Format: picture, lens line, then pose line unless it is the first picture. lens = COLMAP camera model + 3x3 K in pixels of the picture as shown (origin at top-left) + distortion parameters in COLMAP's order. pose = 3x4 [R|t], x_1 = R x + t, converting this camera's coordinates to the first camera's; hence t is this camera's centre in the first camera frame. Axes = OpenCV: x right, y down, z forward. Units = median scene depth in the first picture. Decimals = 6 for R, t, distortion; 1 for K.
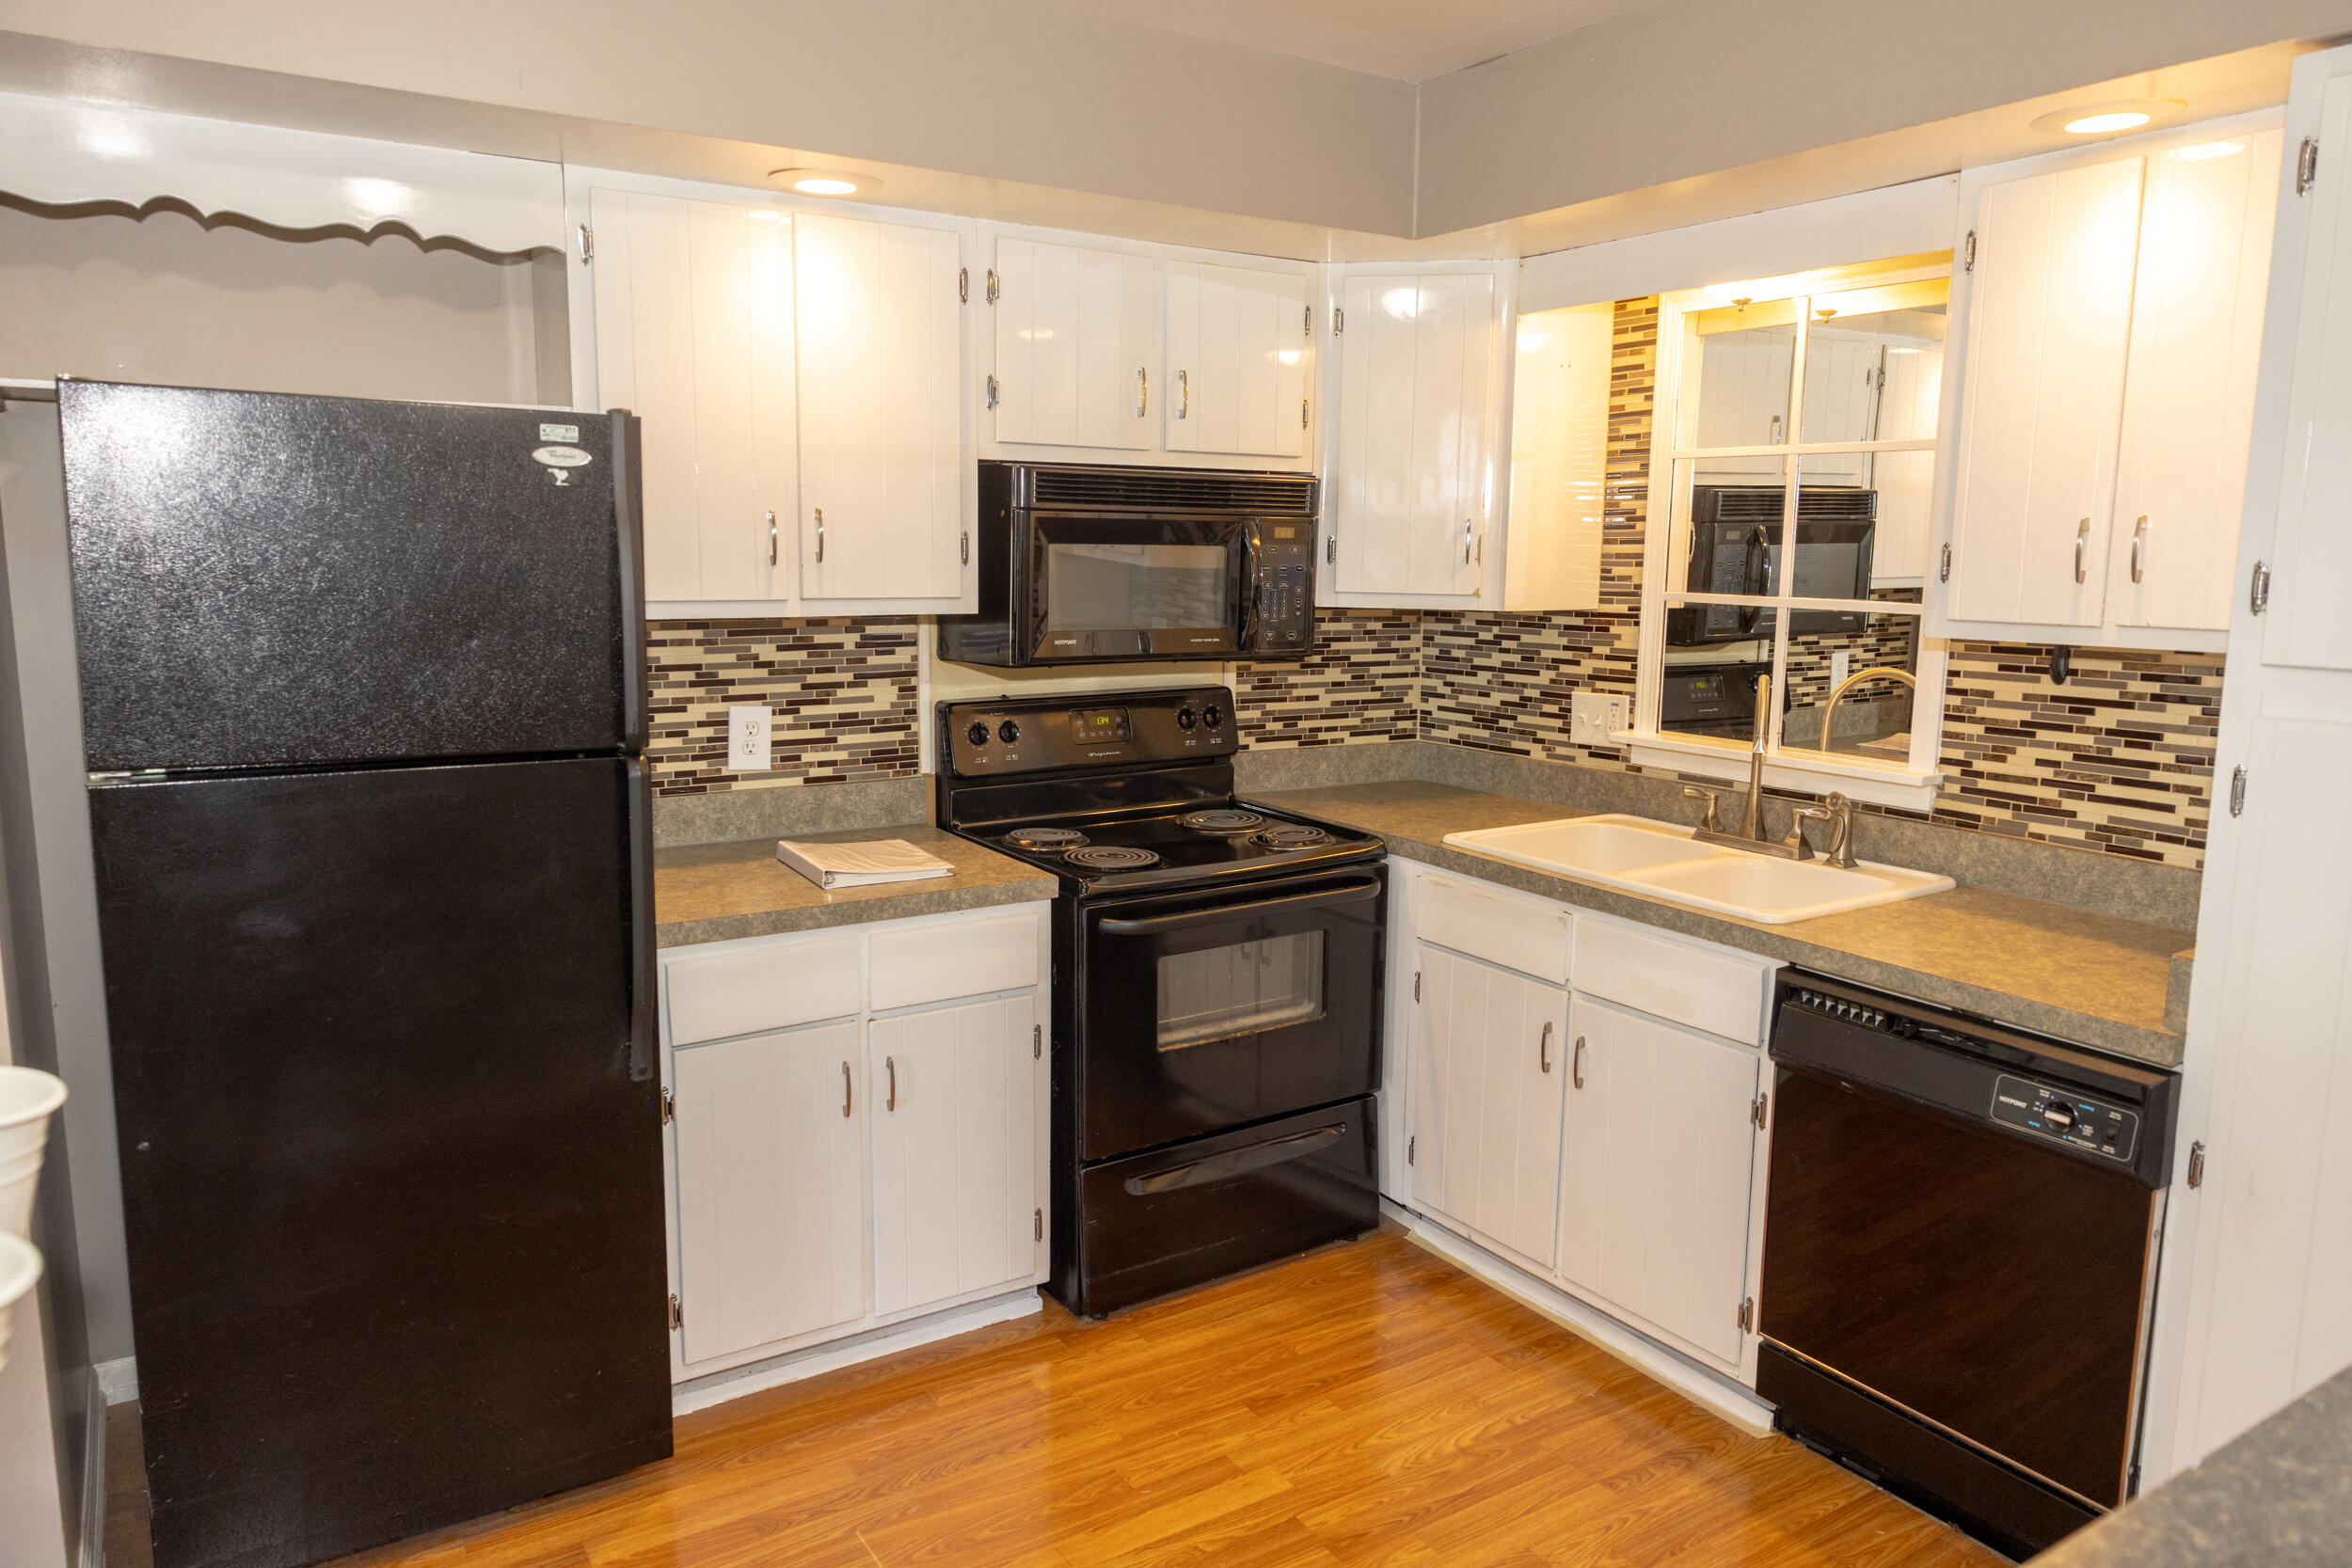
lens RADIAL K [[1580.9, 0, 1168.0], [0, 1580.9, 778.8], [0, 0, 1]] dist [-0.002905, 0.004829]
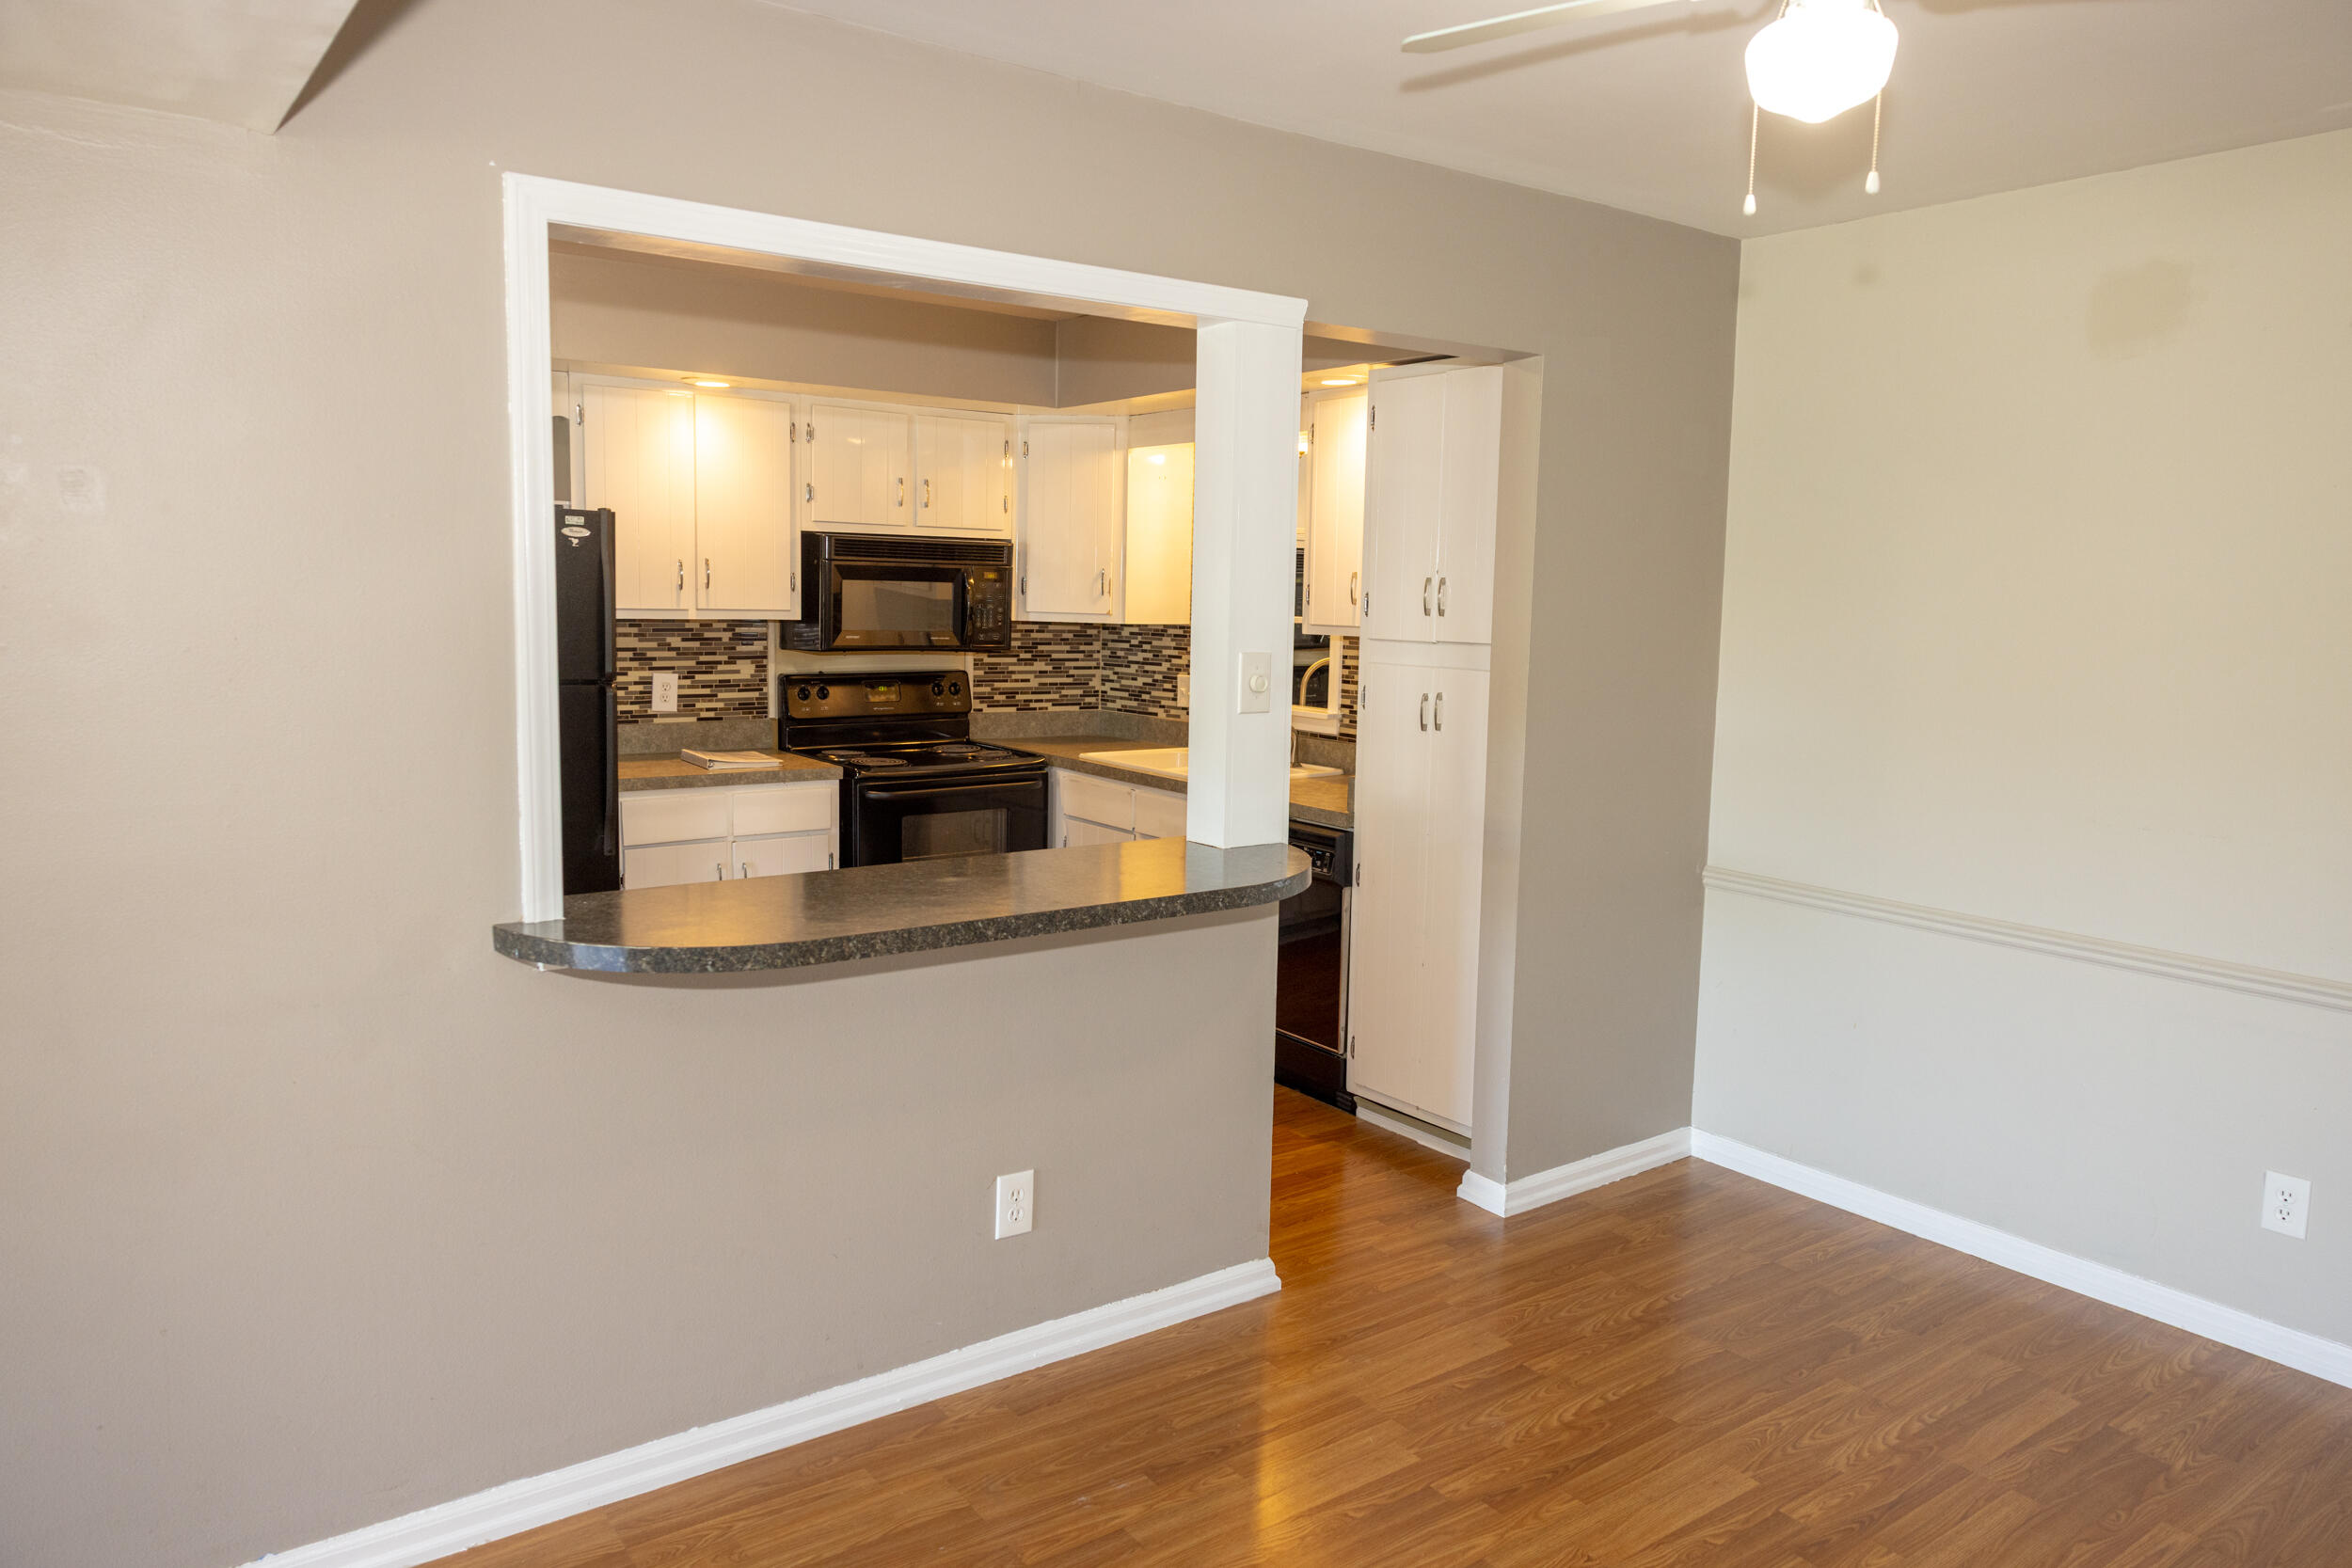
lens RADIAL K [[1580.9, 0, 1168.0], [0, 1580.9, 778.8], [0, 0, 1]] dist [-0.002905, 0.004829]
pose [[0.998021, 0.003916, 0.062766, 0.168195], [-0.002110, 0.999583, -0.028801, 0.115104], [-0.062852, 0.028612, 0.997613, -0.723495]]
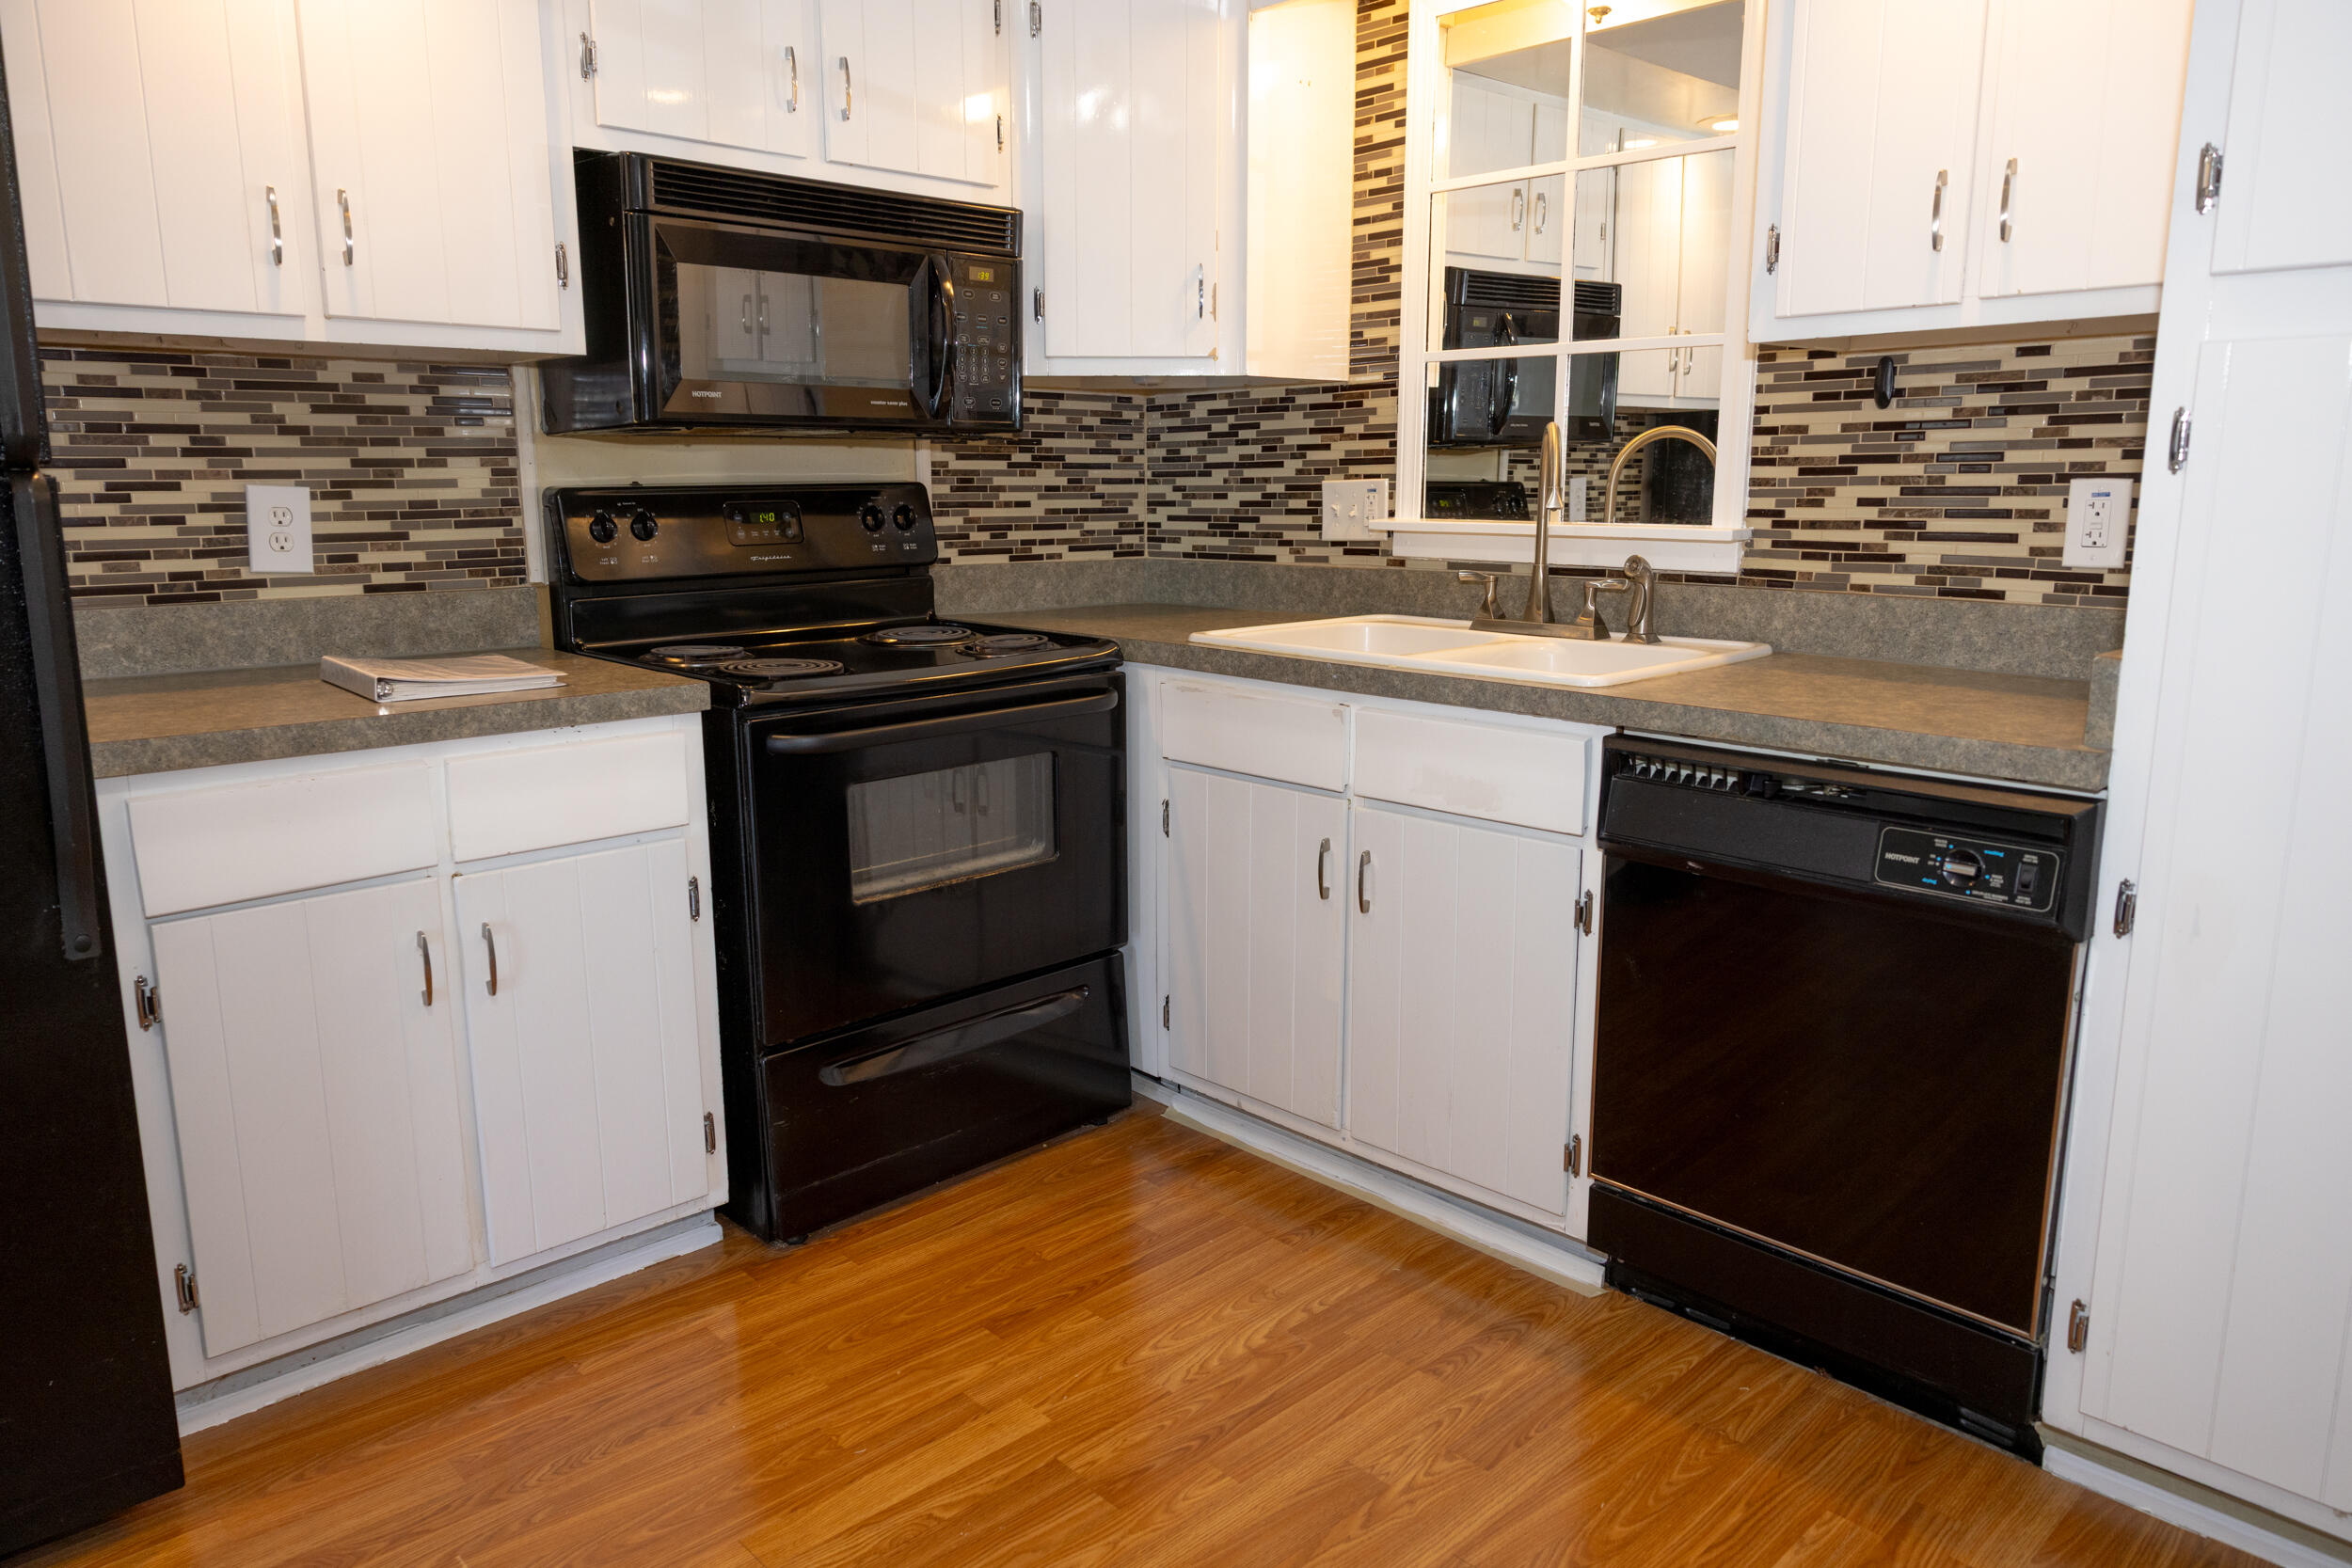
lens RADIAL K [[1580.9, 0, 1168.0], [0, 1580.9, 778.8], [0, 0, 1]] dist [-0.002905, 0.004829]
pose [[0.981951, -0.049121, 0.182646, 0.006691], [0.041656, 0.998141, 0.044488, 0.077188], [-0.184492, -0.036077, 0.982172, 0.182816]]
